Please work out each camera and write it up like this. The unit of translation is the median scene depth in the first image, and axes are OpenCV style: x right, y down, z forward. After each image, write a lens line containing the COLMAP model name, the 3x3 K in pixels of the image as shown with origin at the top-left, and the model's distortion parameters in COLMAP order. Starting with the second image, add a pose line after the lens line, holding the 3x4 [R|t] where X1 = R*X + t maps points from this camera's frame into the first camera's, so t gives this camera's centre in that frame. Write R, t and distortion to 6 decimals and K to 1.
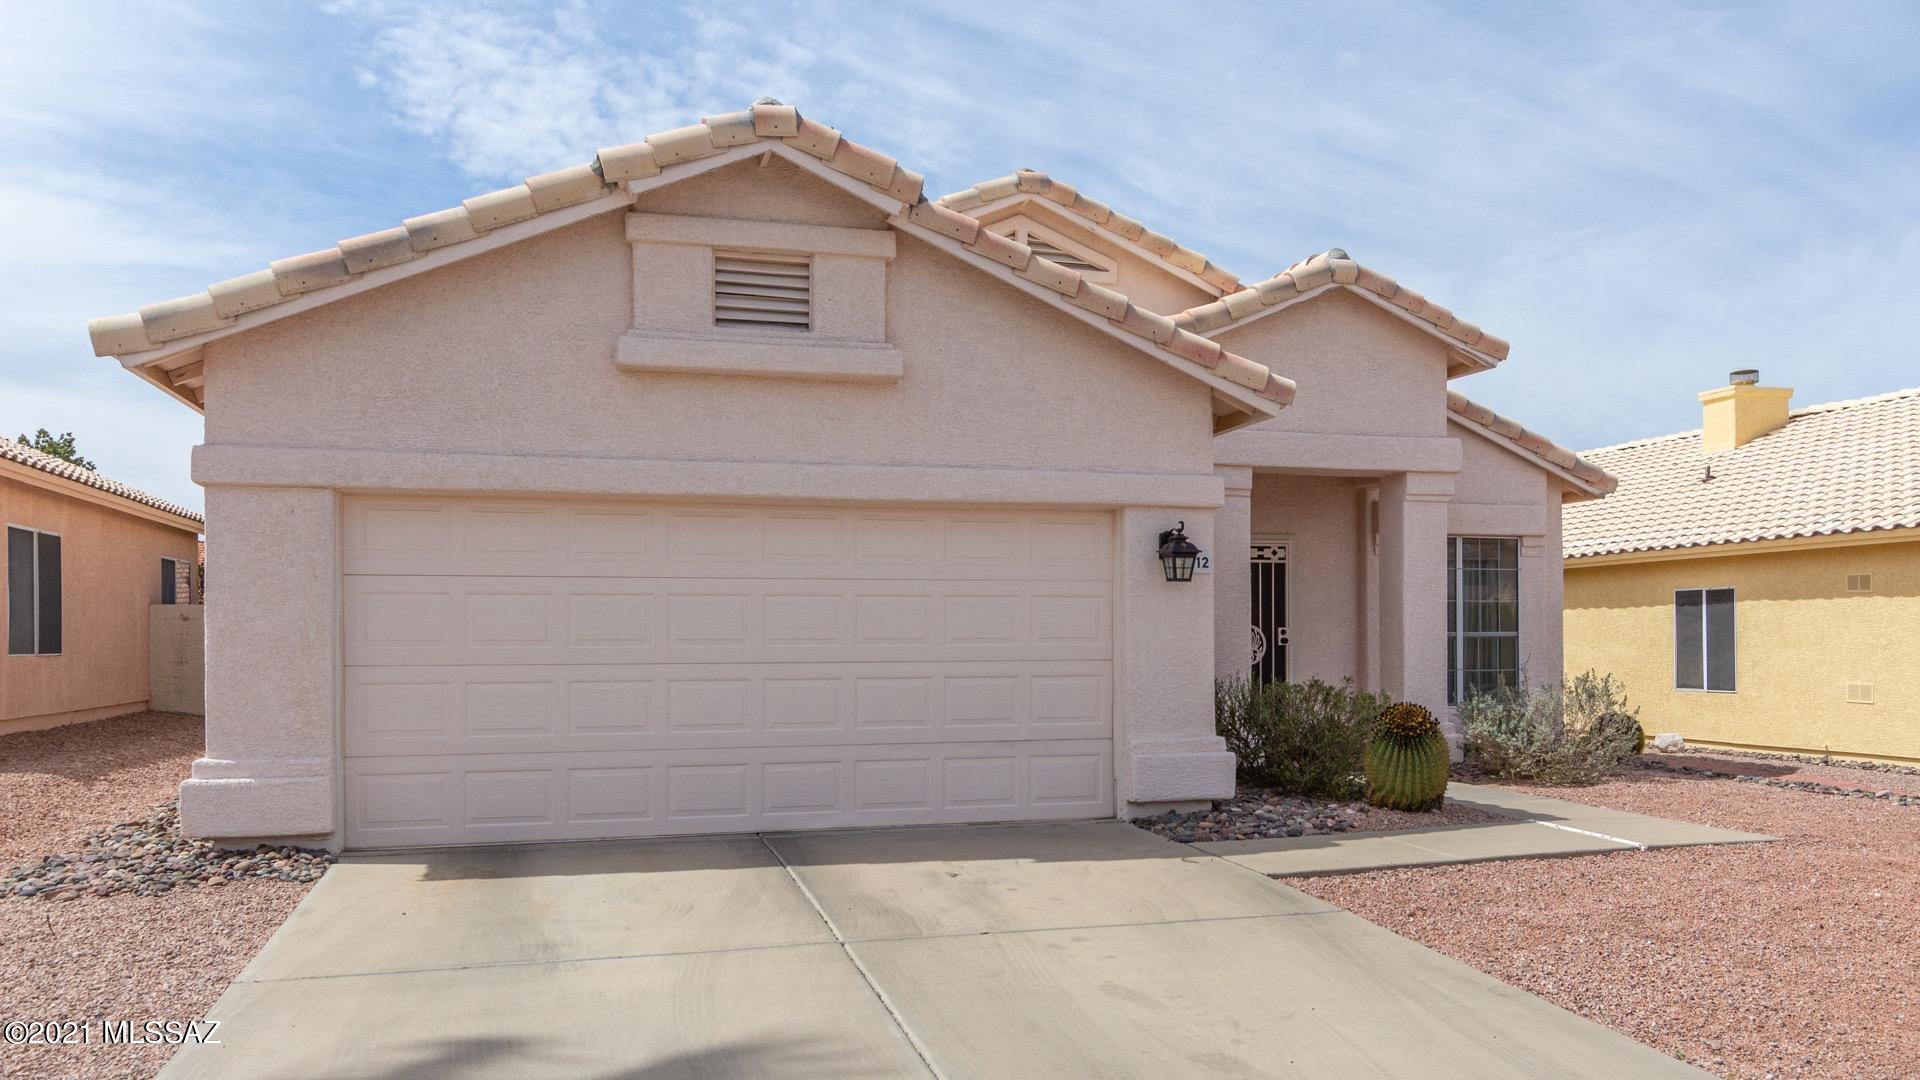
lens RADIAL K [[1492.7, 0, 963.2], [0, 1492.7, 642.8], [0, 0, 1]] dist [-0.004480, -0.003088]
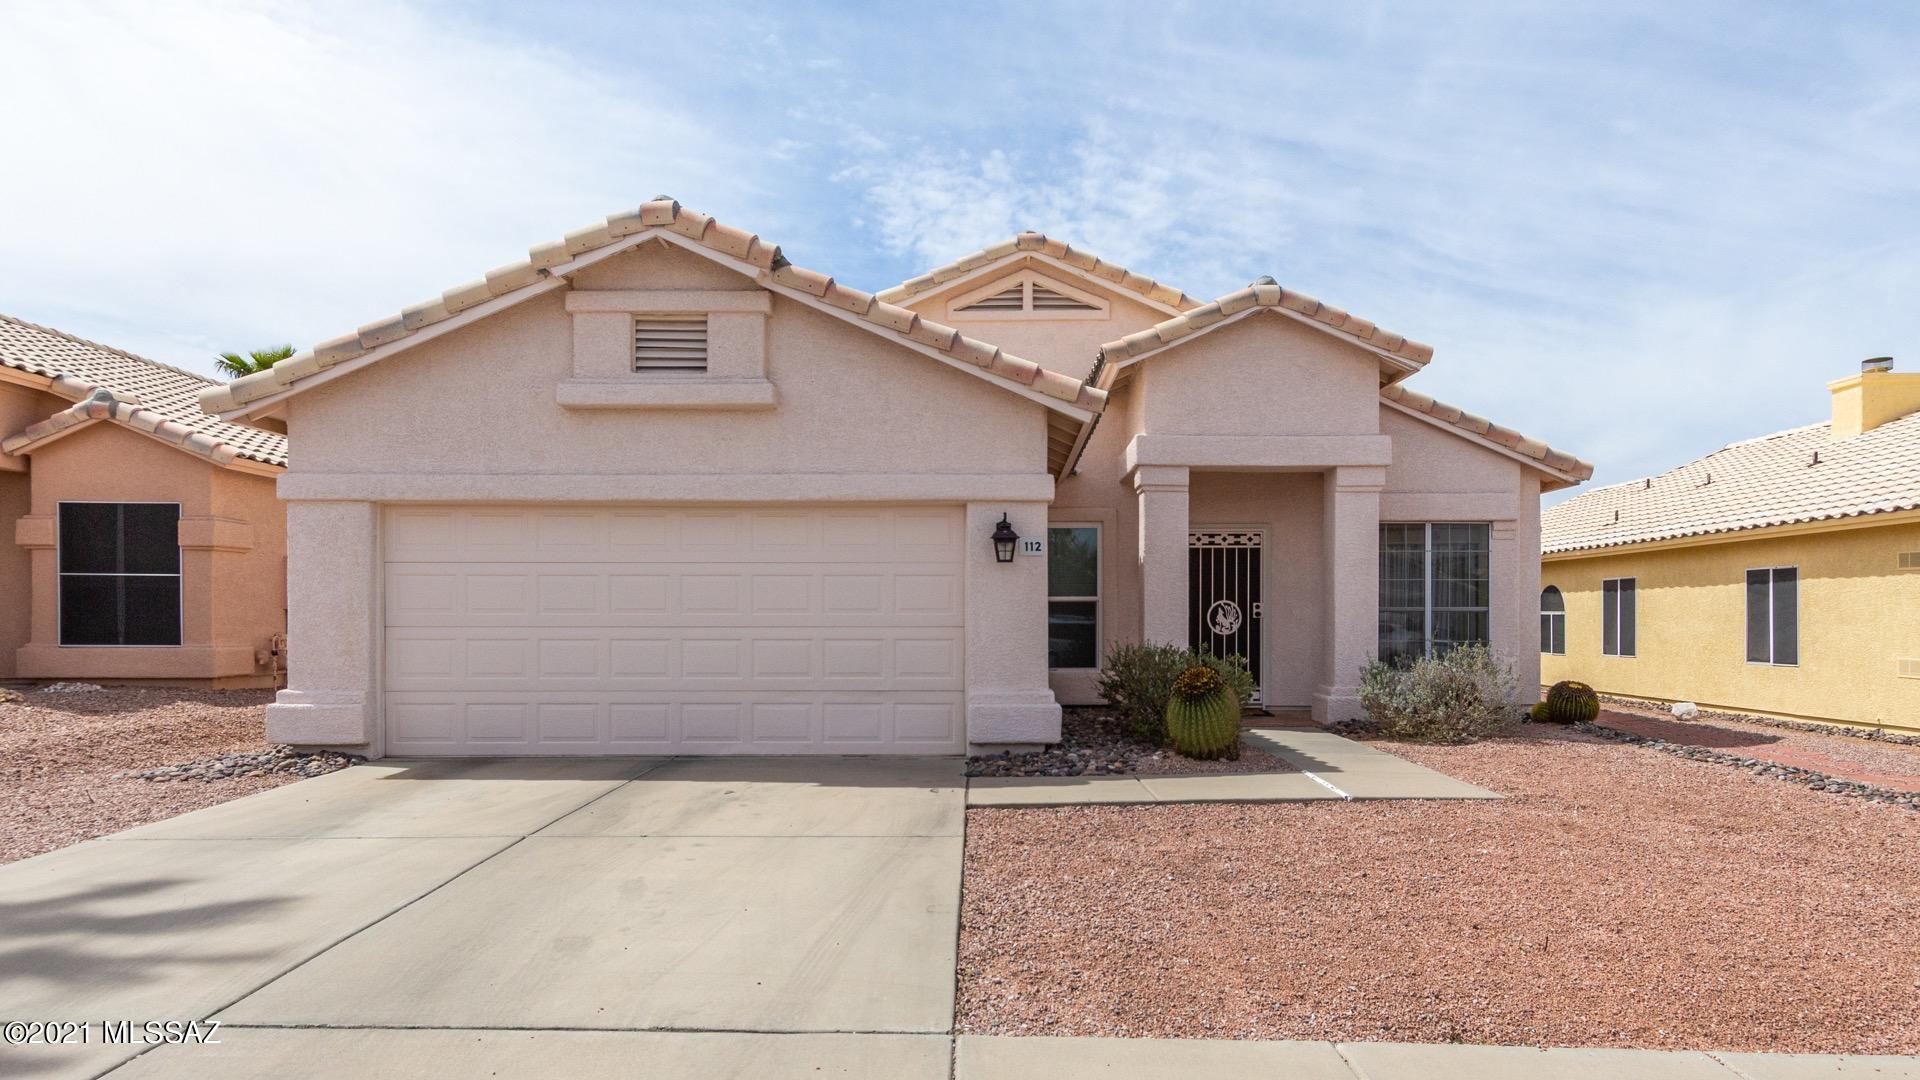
lens RADIAL K [[1167.5, 0, 960.7], [0, 1167.5, 624.6], [0, 0, 1]] dist [0.011021, 0.002232]
pose [[0.959266, 0.005963, -0.282442, 0.379242], [-0.004621, 0.999975, 0.005418, 0.004468], [0.282467, -0.003892, 0.959269, 0.079370]]
